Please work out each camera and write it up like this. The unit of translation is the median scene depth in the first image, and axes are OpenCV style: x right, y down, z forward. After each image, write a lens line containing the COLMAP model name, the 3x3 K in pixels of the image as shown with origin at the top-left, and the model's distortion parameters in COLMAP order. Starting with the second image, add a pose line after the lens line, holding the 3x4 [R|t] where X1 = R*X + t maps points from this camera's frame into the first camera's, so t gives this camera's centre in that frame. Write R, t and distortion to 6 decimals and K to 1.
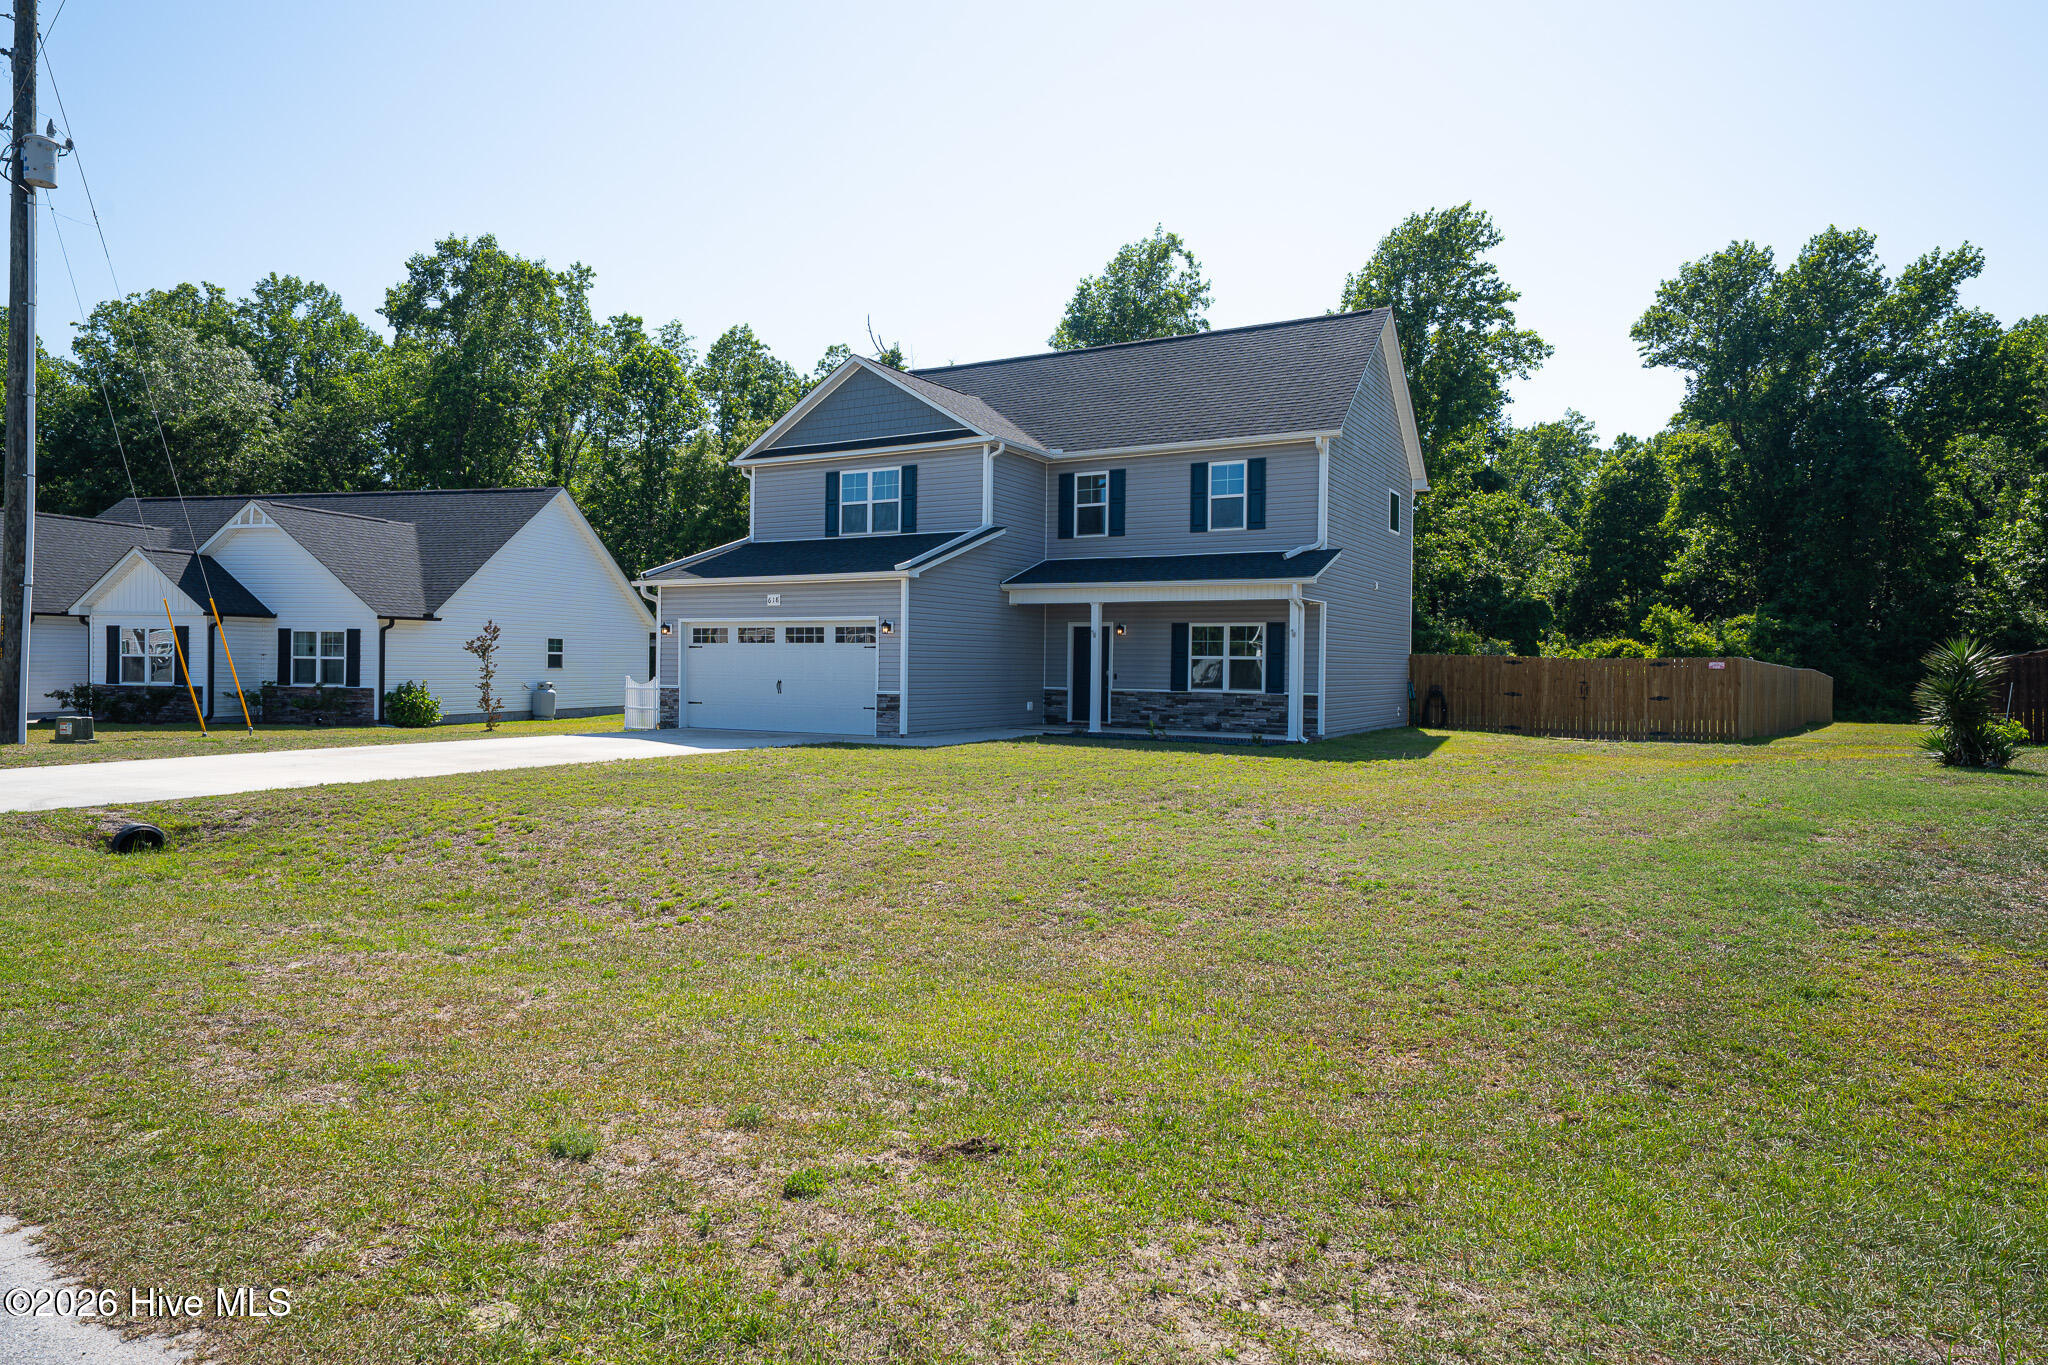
lens RADIAL K [[1238.8, 0, 1024.0], [0, 1238.8, 682.5], [0, 0, 1]] dist [0.006745, 0.000750]
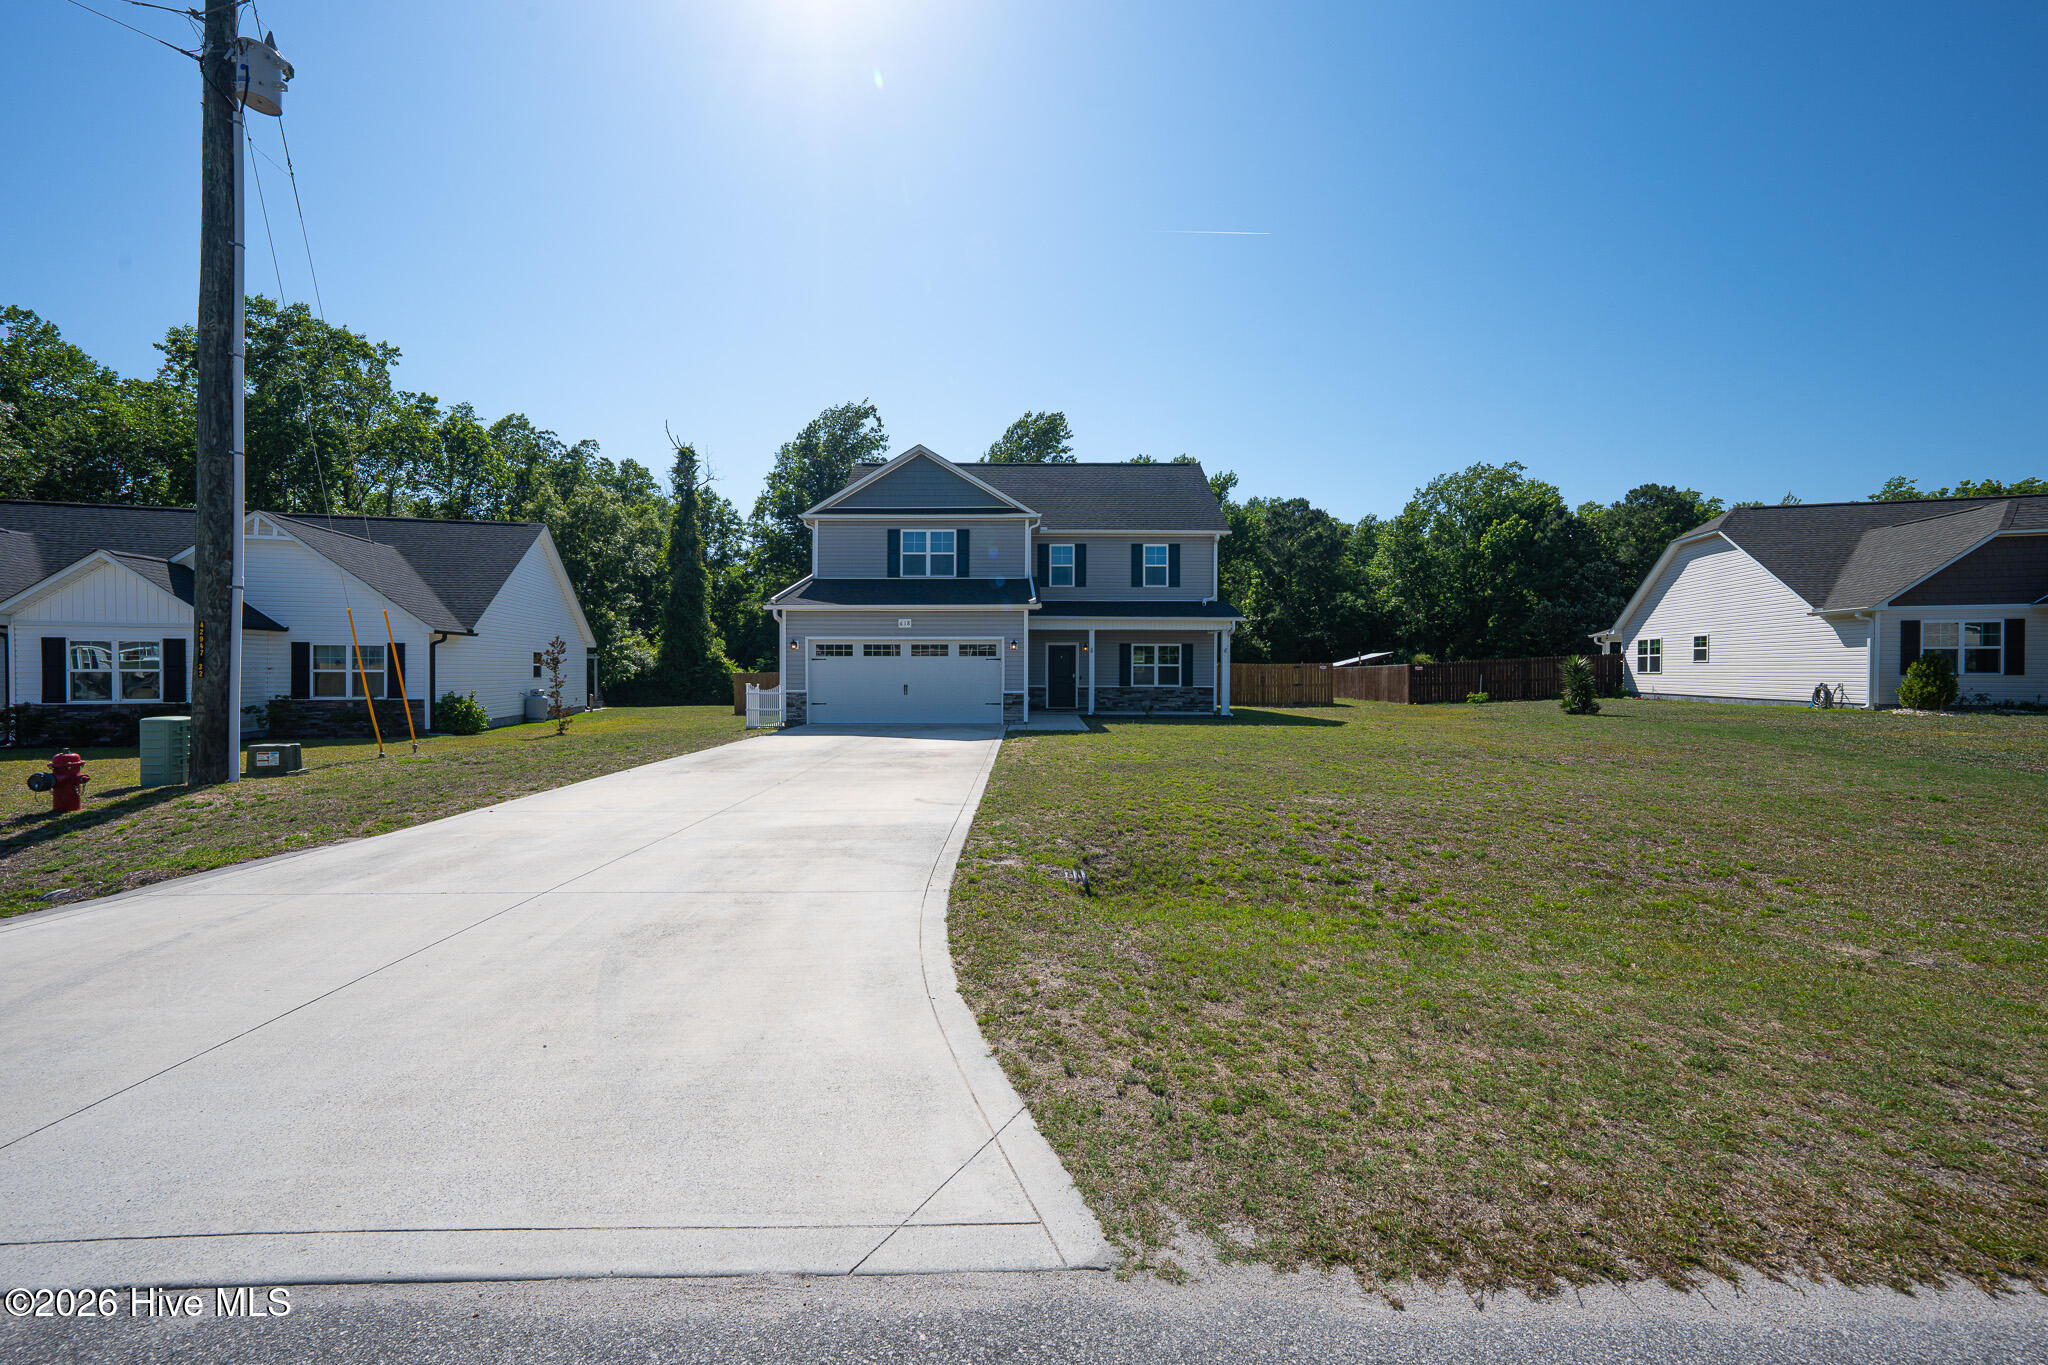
lens RADIAL K [[720.2, 0, 1024.0], [0, 720.2, 682.5], [0, 0, 1]] dist [-0.032212, 0.007588]
pose [[0.866884, -0.017877, 0.498189, -0.438830], [0.015330, 0.999840, 0.009203, -0.008430], [-0.498274, -0.000341, 0.867020, 0.259647]]
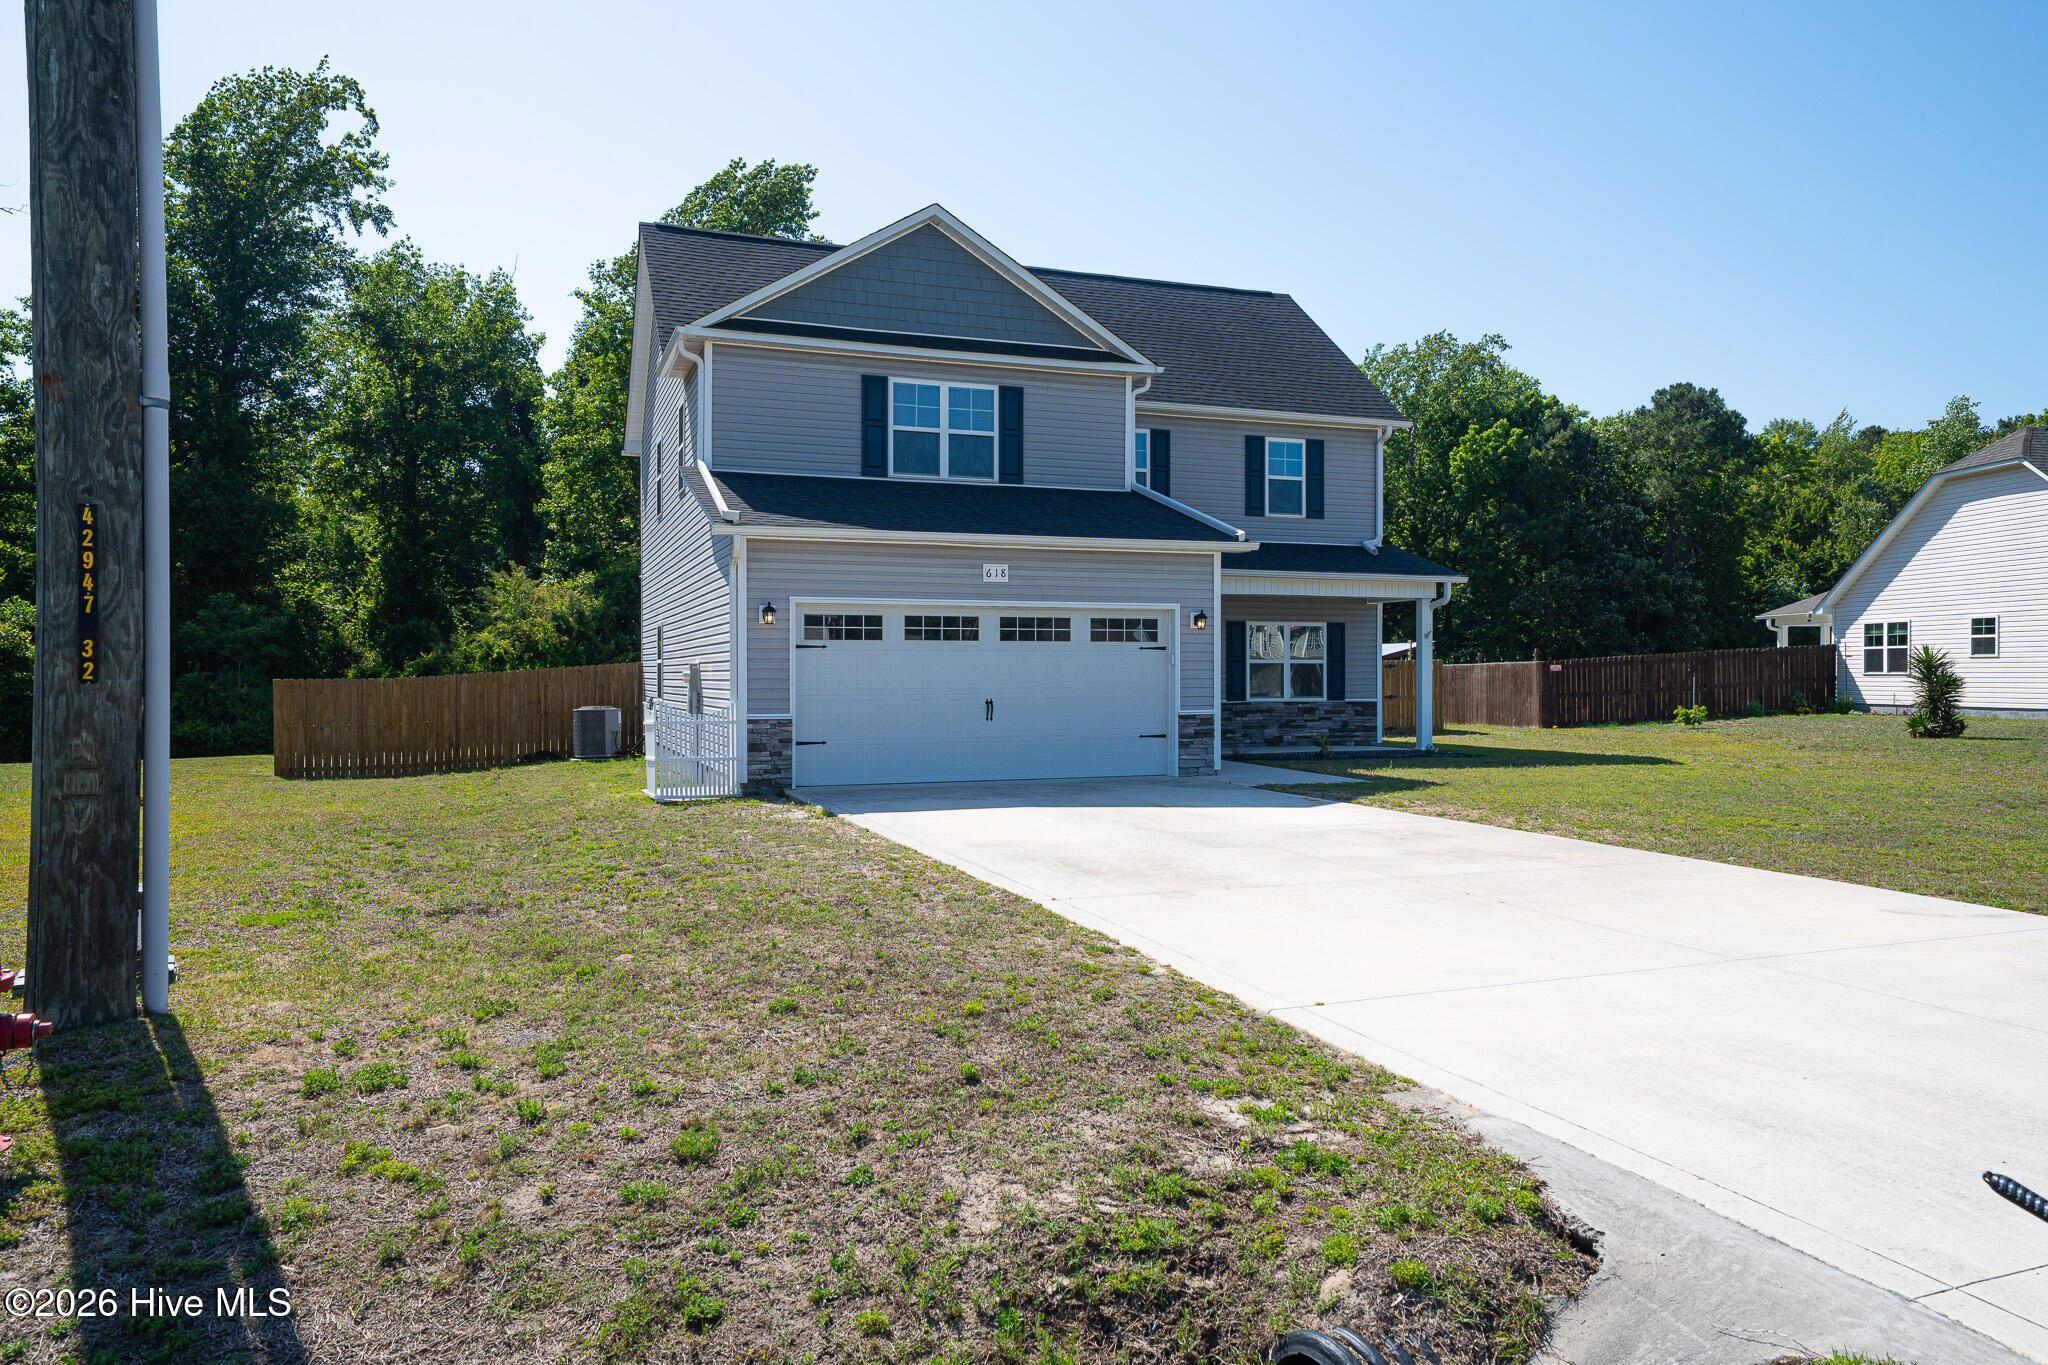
lens RADIAL K [[1377.0, 0, 1024.0], [0, 1377.0, 682.5], [0, 0, 1]] dist [0.004741, 0.001409]
pose [[0.632168, -0.015657, 0.774673, -0.684849], [0.020017, 0.999792, 0.003873, -0.012164], [-0.774573, 0.013058, 0.632350, 0.506701]]
